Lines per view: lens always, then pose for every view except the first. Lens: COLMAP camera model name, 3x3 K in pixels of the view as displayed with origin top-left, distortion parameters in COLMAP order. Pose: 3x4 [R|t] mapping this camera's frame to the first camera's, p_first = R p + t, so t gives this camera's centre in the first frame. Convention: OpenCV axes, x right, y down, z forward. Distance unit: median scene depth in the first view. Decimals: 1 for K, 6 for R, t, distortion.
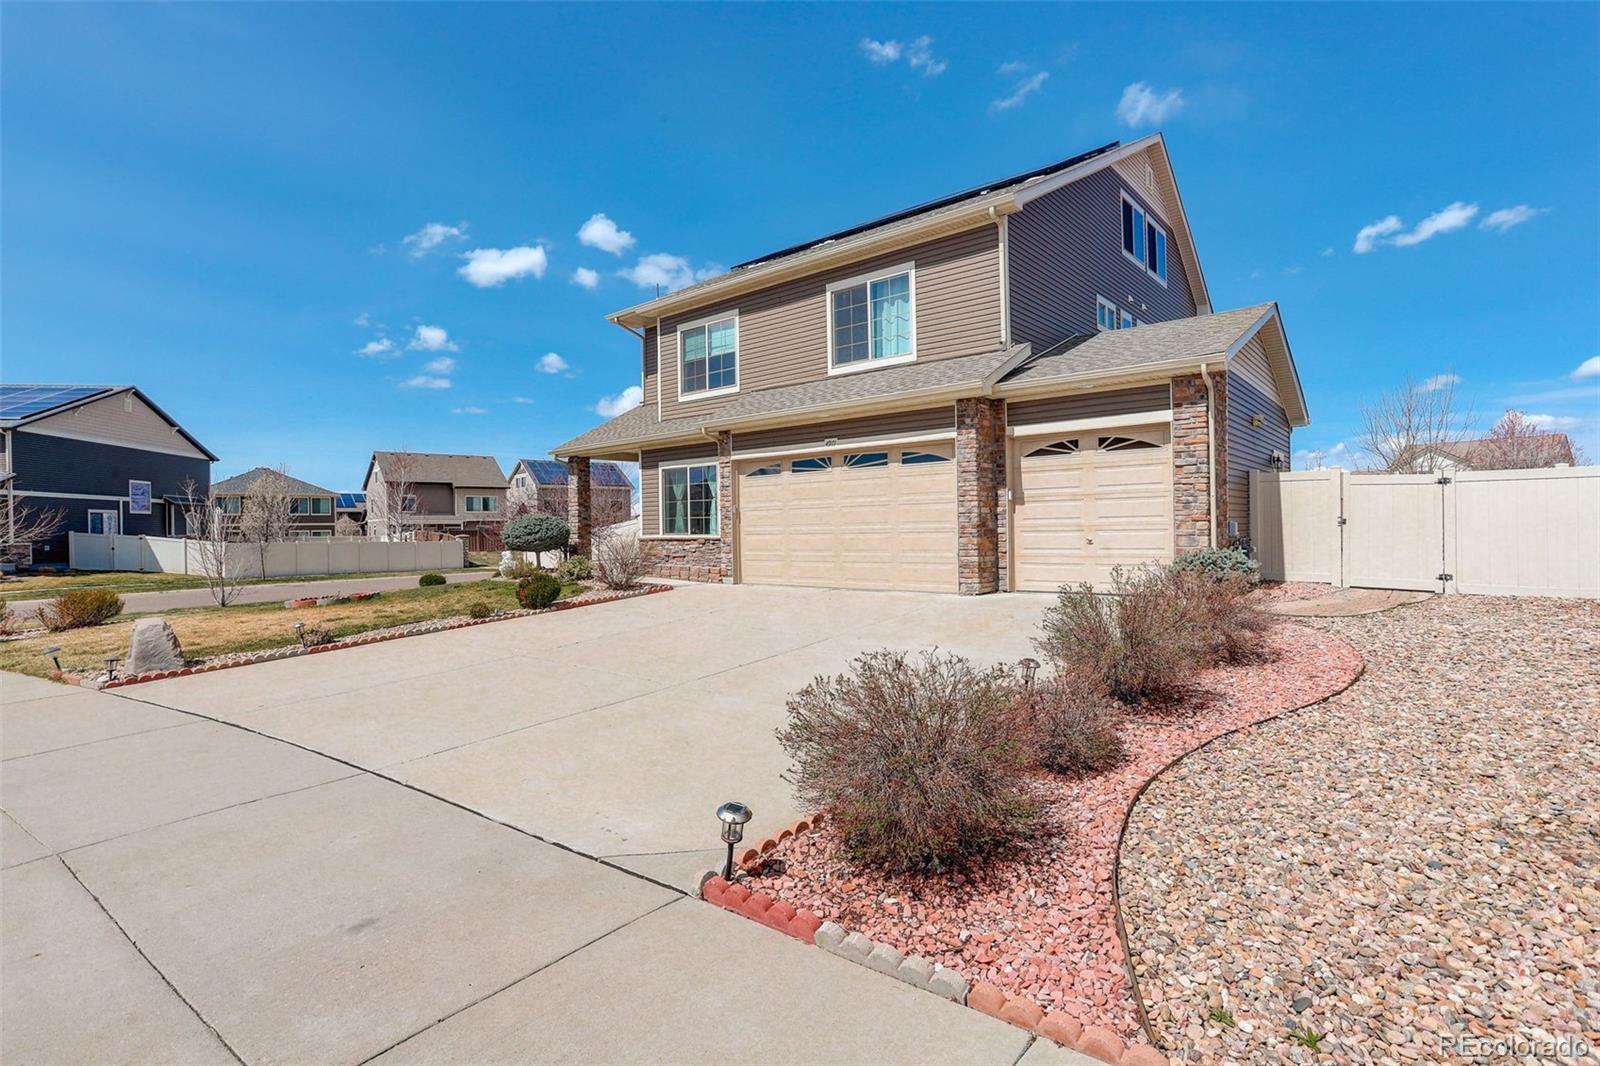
lens RADIAL K [[806.6, 0, 785.9], [0, 806.6, 531.9], [0, 0, 1]] dist [-0.072065, 0.032827]
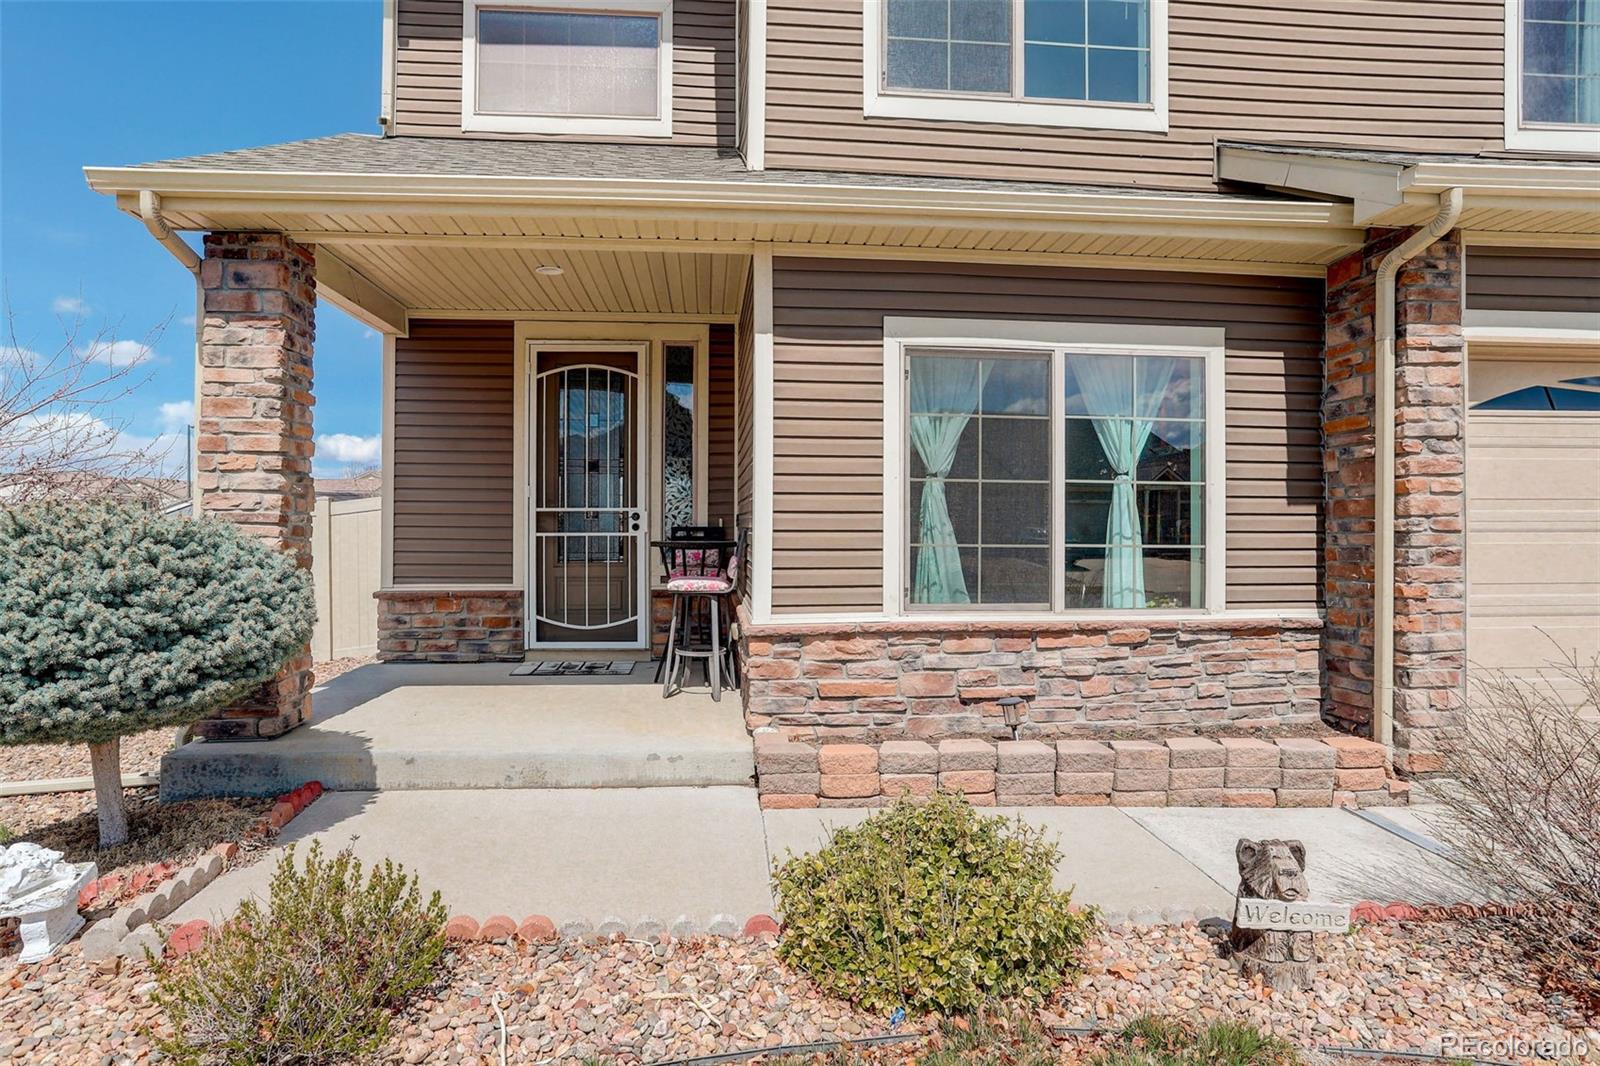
lens RADIAL K [[871.6, 0, 797.0], [0, 871.6, 520.9], [0, 0, 1]] dist [-0.047844, 0.044473]
pose [[0.664127, 0.018676, 0.747386, -0.433277], [-0.006653, 0.999796, -0.019071, -0.022183], [-0.747590, 0.007693, 0.664116, 0.982052]]
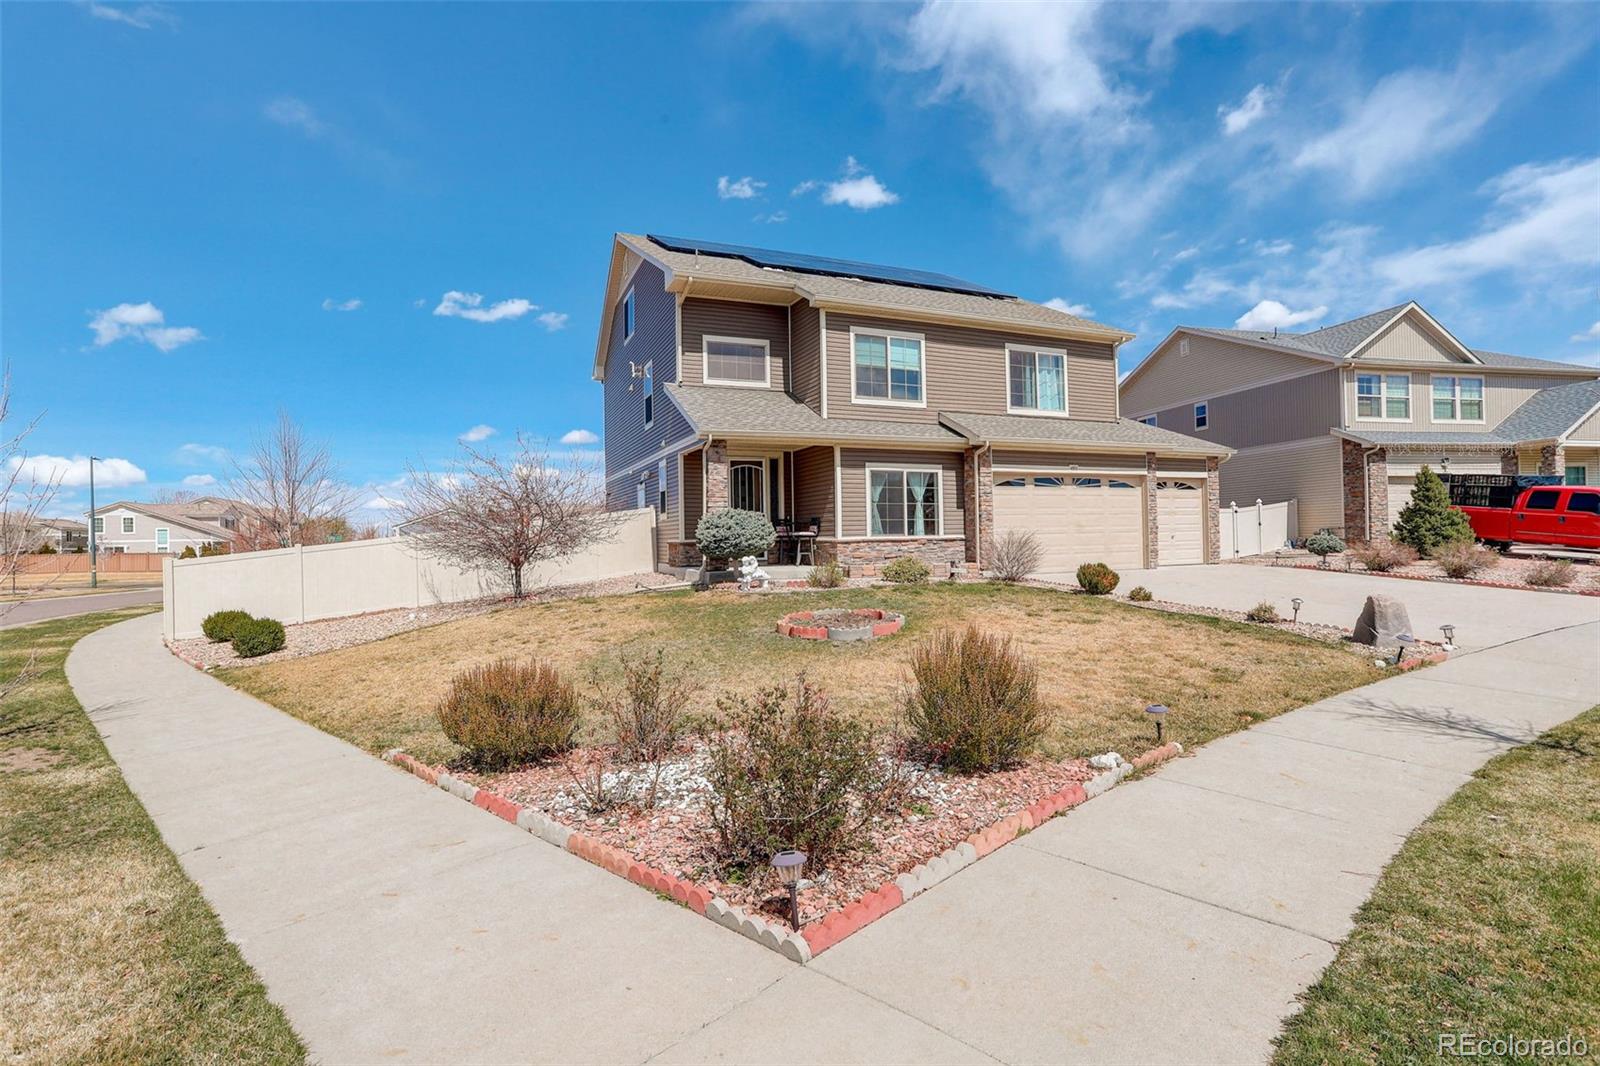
lens RADIAL K [[806.6, 0, 785.9], [0, 806.6, 531.9], [0, 0, 1]] dist [-0.072065, 0.032827]
pose [[0.413907, 0.018248, 0.910136, -1.269422], [0.016426, 0.999487, -0.027510, 0.027208], [-0.910171, 0.026337, 0.413395, 0.795882]]
